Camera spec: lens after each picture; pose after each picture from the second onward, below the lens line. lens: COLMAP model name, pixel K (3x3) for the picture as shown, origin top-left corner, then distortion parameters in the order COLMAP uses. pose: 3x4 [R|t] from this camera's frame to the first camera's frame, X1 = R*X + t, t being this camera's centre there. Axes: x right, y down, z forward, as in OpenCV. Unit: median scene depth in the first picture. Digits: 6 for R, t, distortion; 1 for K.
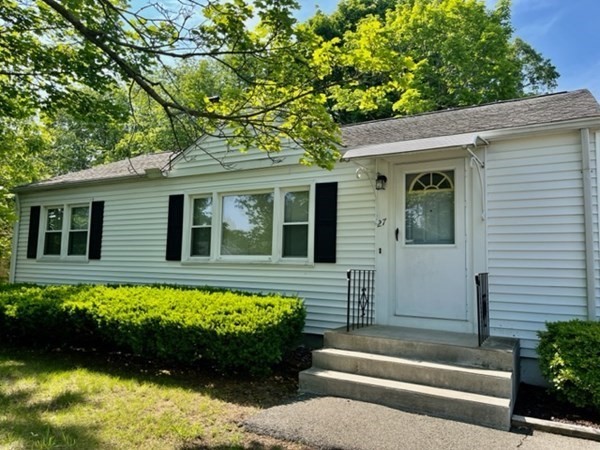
lens RADIAL K [[452.6, 0, 301.9], [0, 452.6, 225.1], [0, 0, 1]] dist [0.039110, -0.061016]
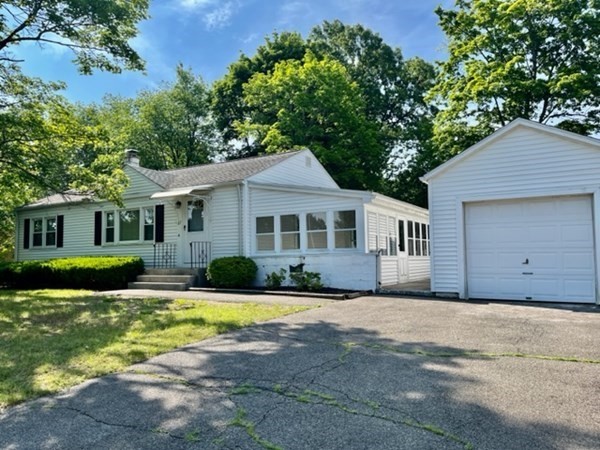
lens RADIAL K [[452.6, 0, 299.3], [0, 452.6, 225.5], [0, 0, 1]] dist [0.039110, -0.061016]
pose [[0.999189, -0.039851, -0.005724, 0.598222], [0.039945, 0.999053, 0.017222, -0.005556], [0.005032, -0.017436, 0.999835, -0.949071]]
